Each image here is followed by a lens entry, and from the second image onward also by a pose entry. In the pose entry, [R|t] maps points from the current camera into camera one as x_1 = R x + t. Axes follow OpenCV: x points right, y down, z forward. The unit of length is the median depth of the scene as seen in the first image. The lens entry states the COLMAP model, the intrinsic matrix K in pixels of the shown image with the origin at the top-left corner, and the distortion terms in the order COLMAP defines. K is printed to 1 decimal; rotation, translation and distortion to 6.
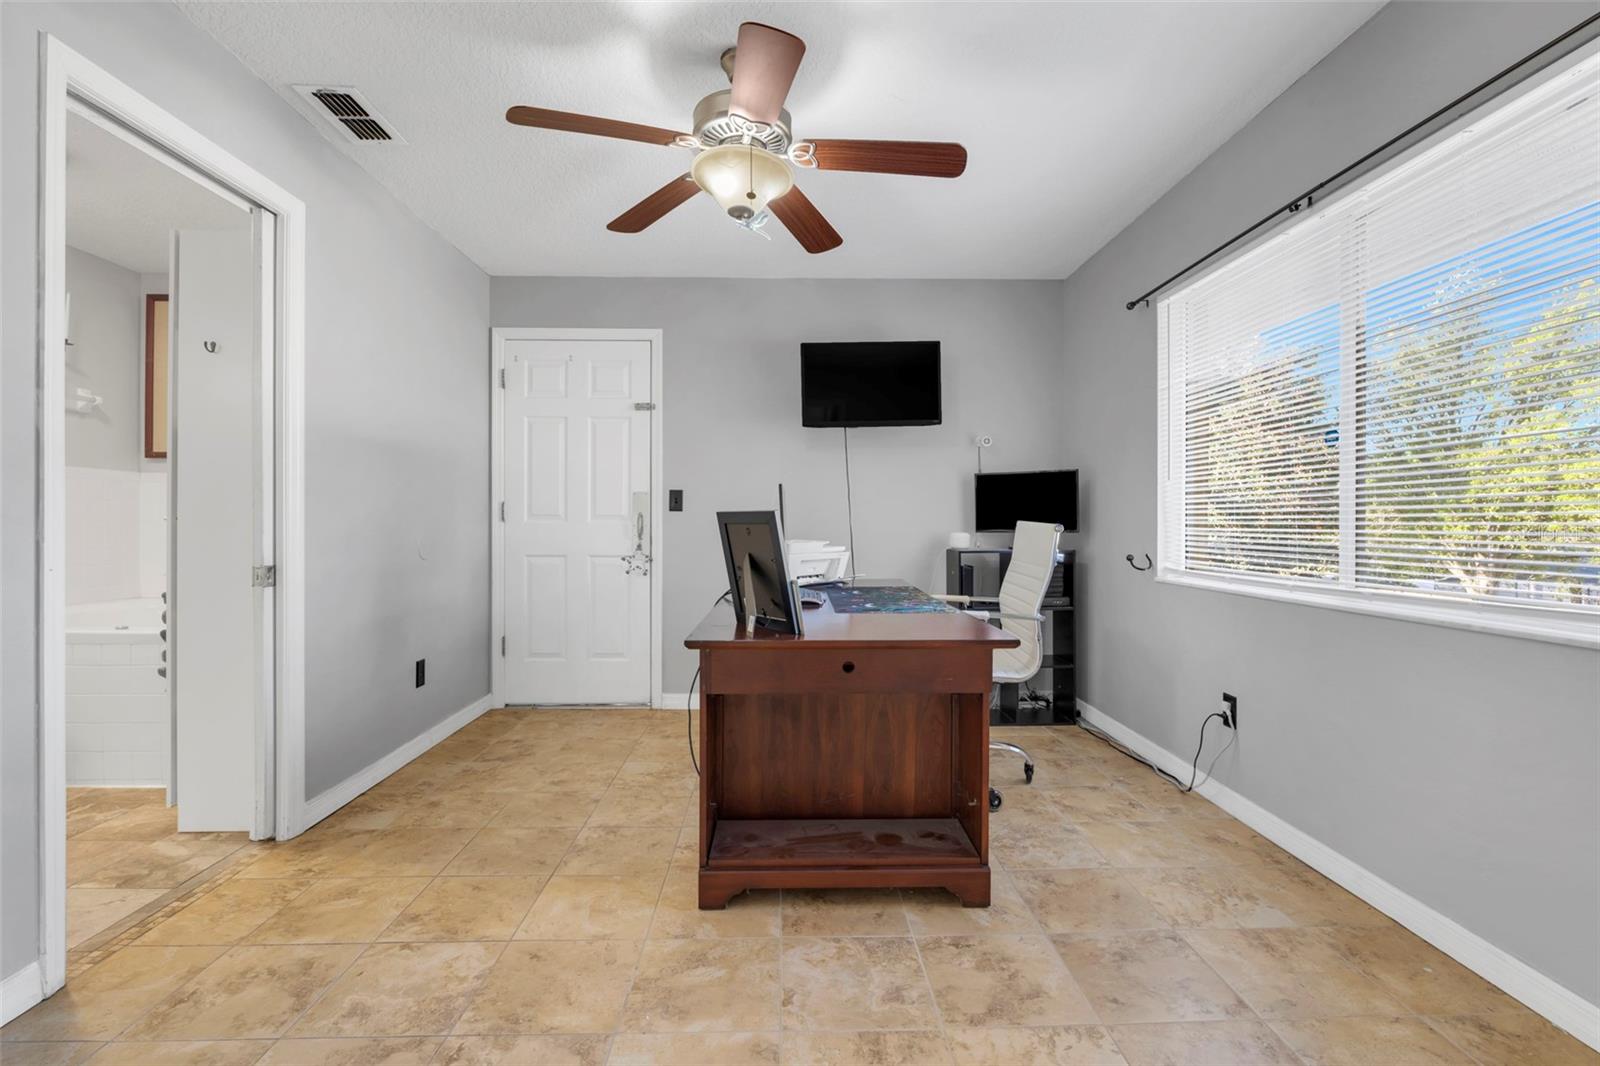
lens RADIAL K [[720.4, 0, 798.2], [0, 720.4, 524.5], [0, 0, 1]] dist [-0.009624, 0.001162]
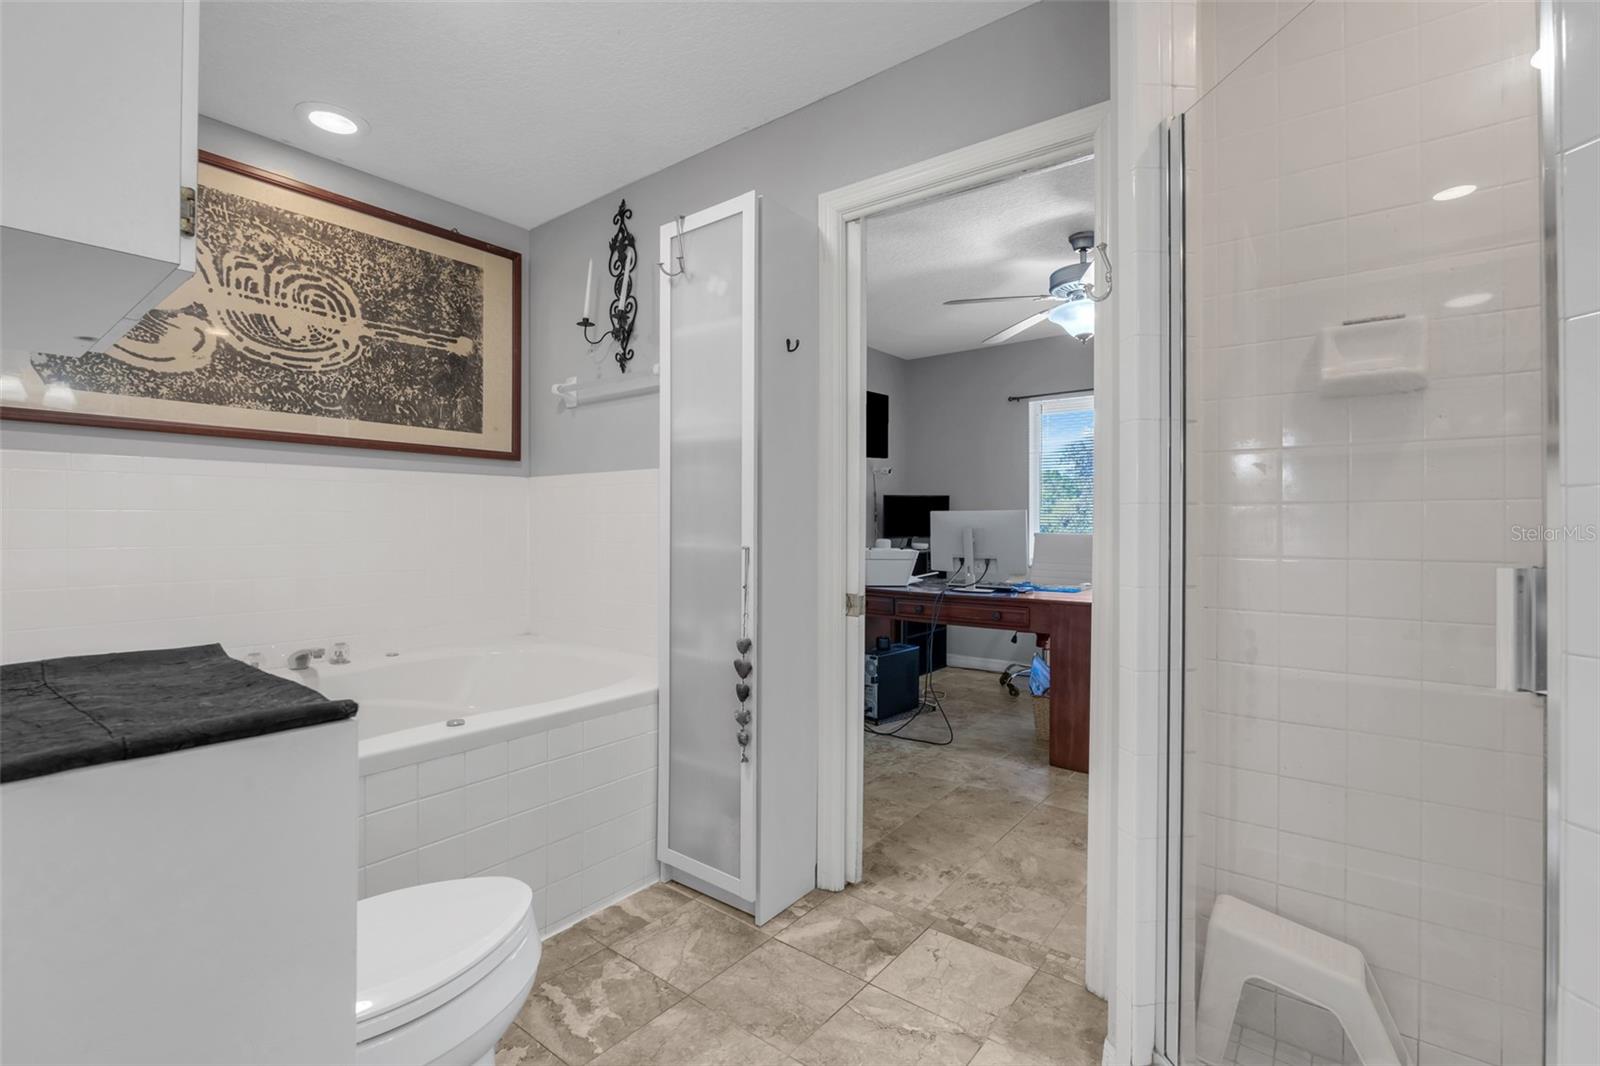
lens RADIAL K [[720.4, 0, 798.2], [0, 720.4, 524.5], [0, 0, 1]] dist [-0.009624, 0.001162]
pose [[0.630178, -0.003173, 0.776444, -1.600371], [0.000561, 0.999993, 0.003632, -0.037922], [-0.776451, -0.001853, 0.630175, 0.481567]]
